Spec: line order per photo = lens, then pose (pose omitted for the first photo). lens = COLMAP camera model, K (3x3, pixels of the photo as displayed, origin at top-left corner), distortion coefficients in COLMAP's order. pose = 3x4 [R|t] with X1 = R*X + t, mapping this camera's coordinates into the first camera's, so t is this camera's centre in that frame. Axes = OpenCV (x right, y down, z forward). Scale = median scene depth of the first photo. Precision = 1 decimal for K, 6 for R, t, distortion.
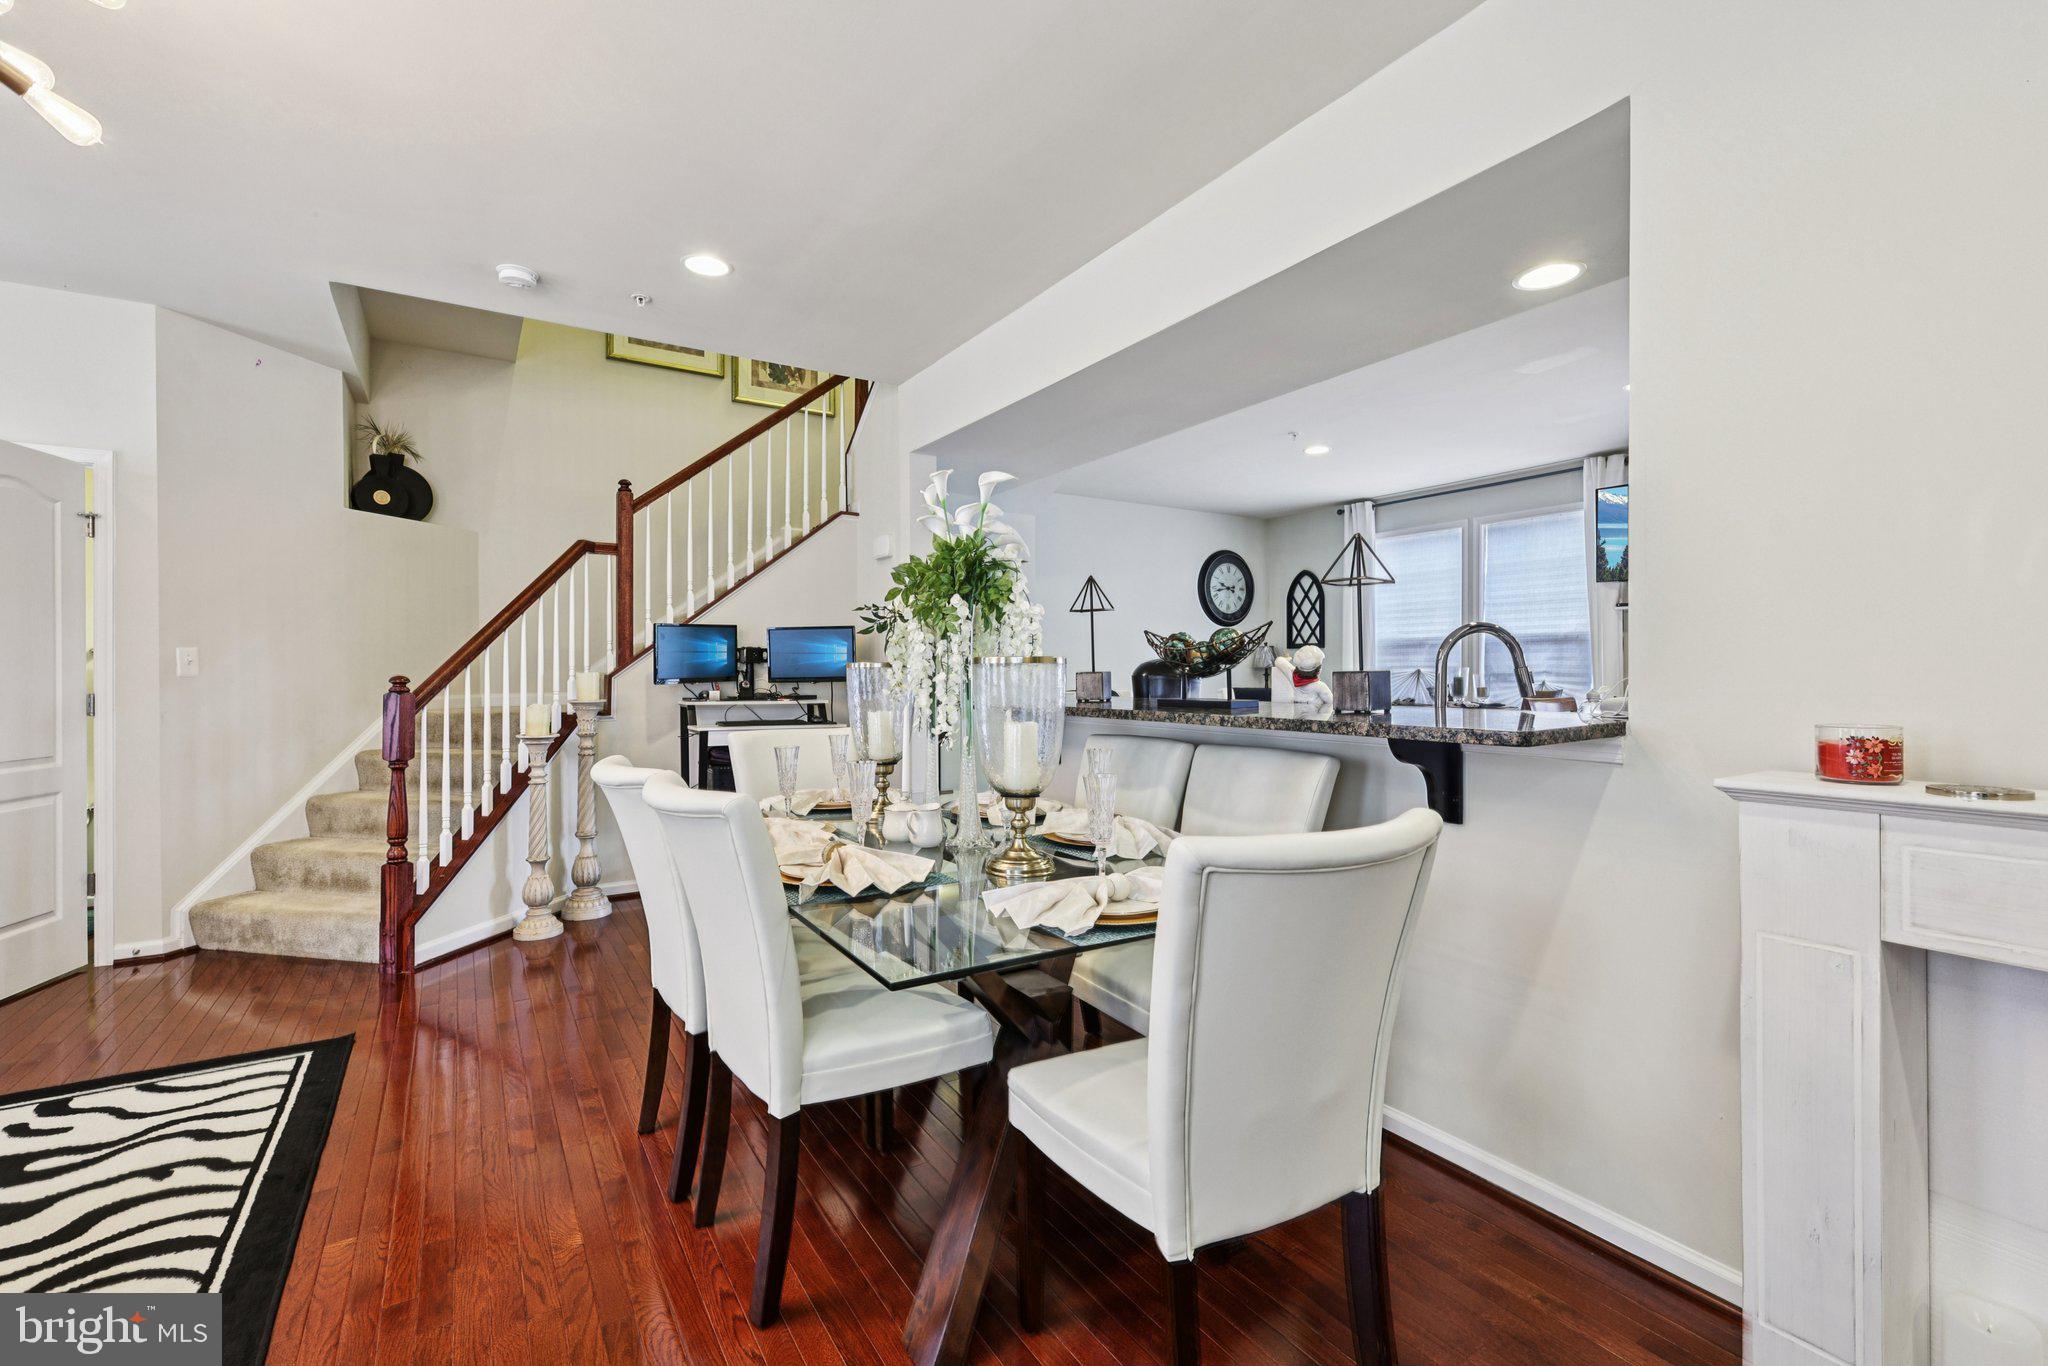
lens RADIAL K [[883.1, 0, 1011.7], [0, 883.1, 673.4], [0, 0, 1]] dist [0.001126, 0.001088]
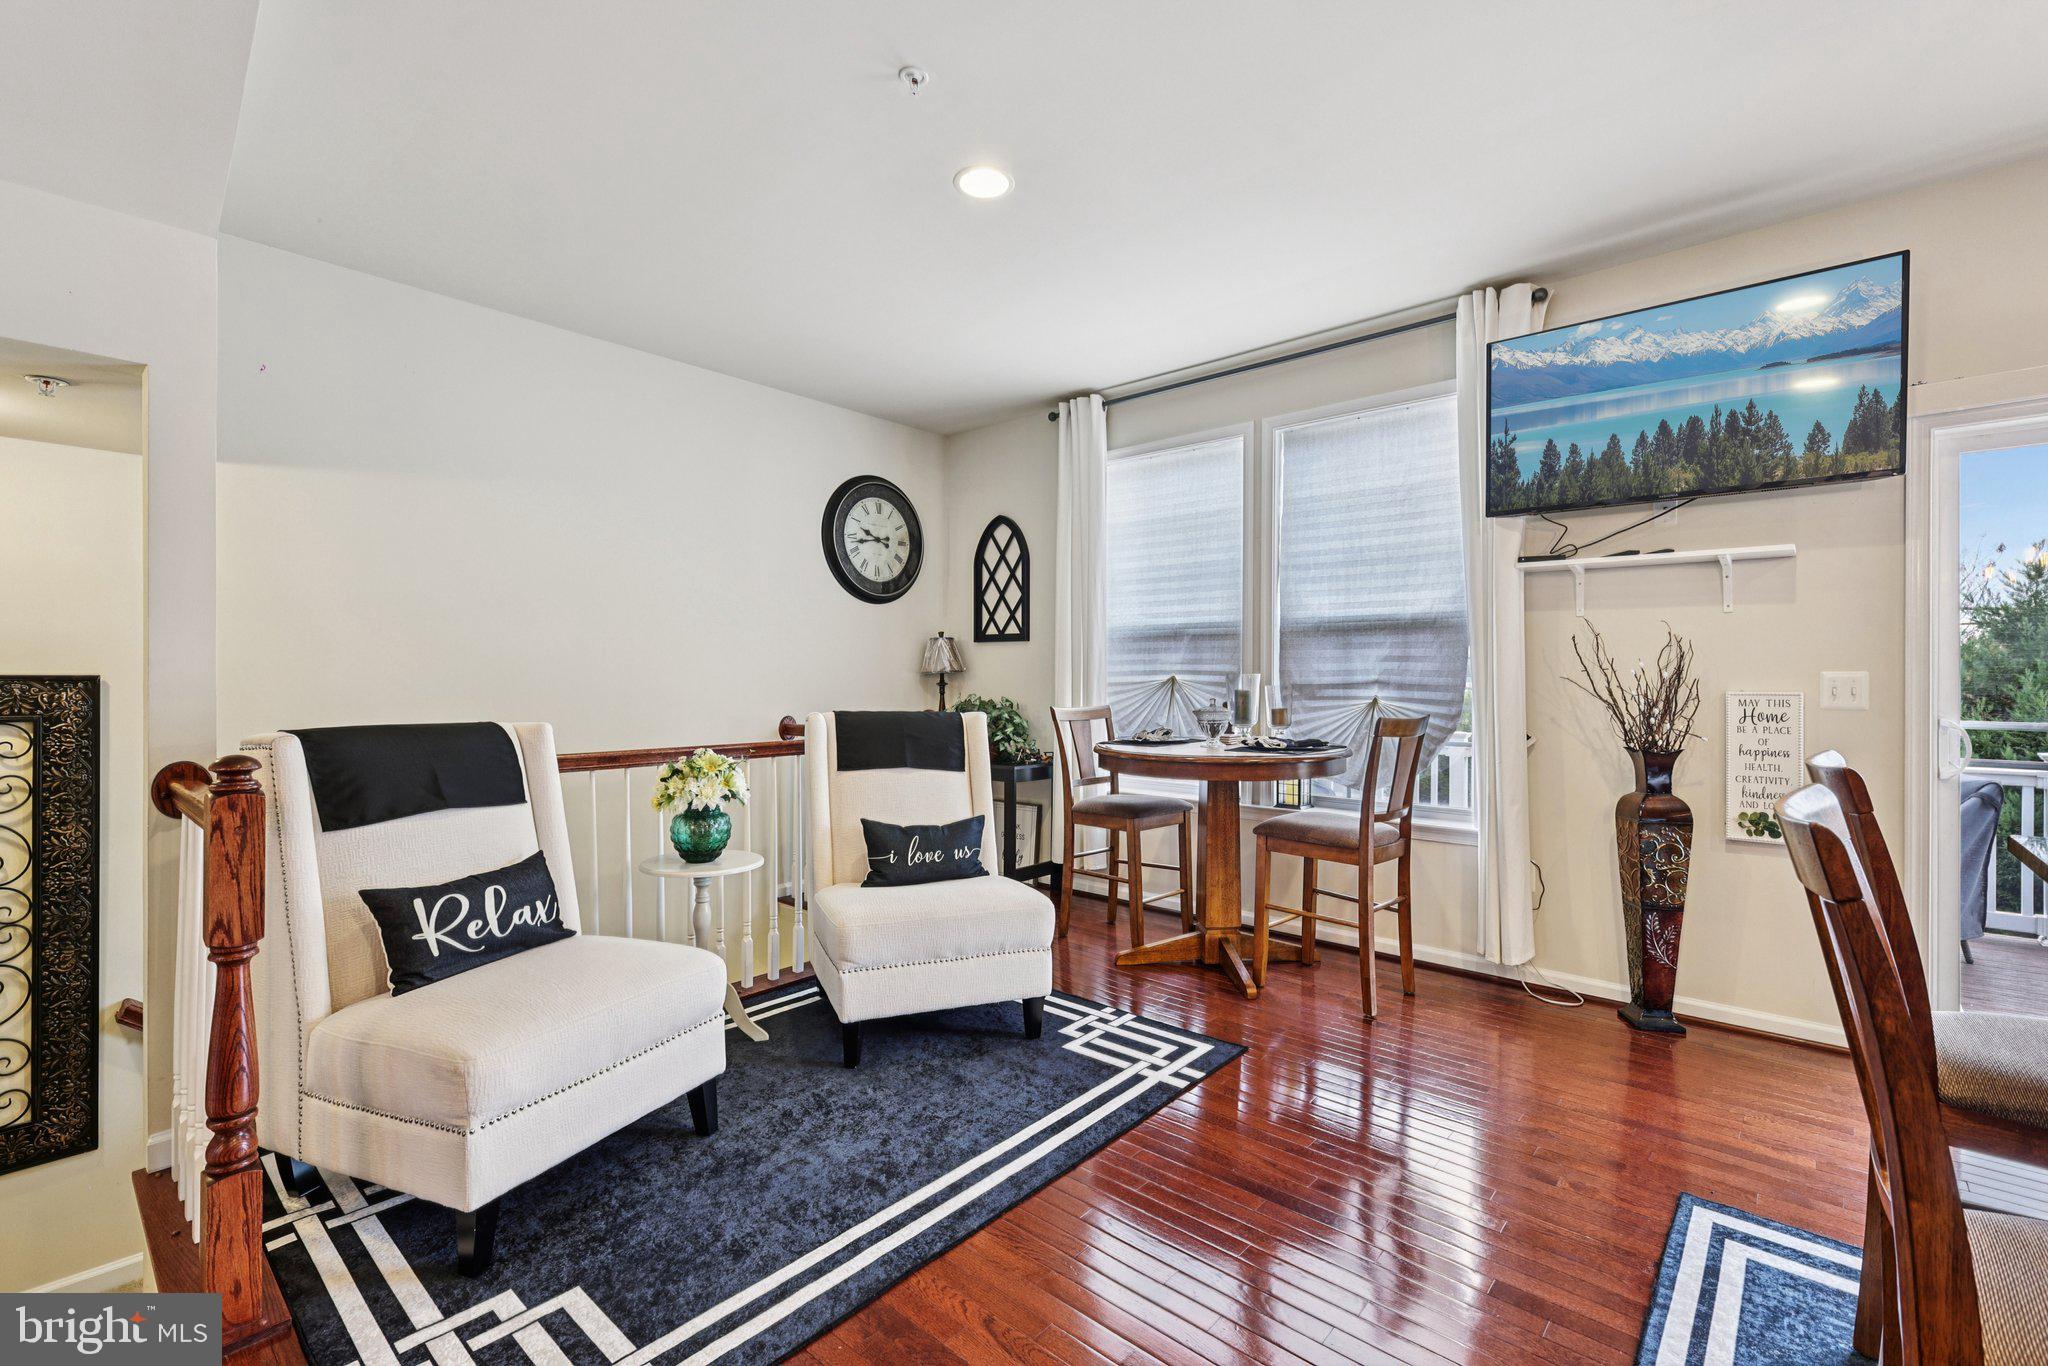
lens RADIAL K [[883.1, 0, 1030.1], [0, 883.1, 681.4], [0, 0, 1]] dist [0.001126, 0.001088]
pose [[0.952714, 0.001676, 0.303863, 0.166331], [-0.002618, 0.999993, 0.002693, -0.002469], [-0.303857, -0.003361, 0.952712, 0.410250]]
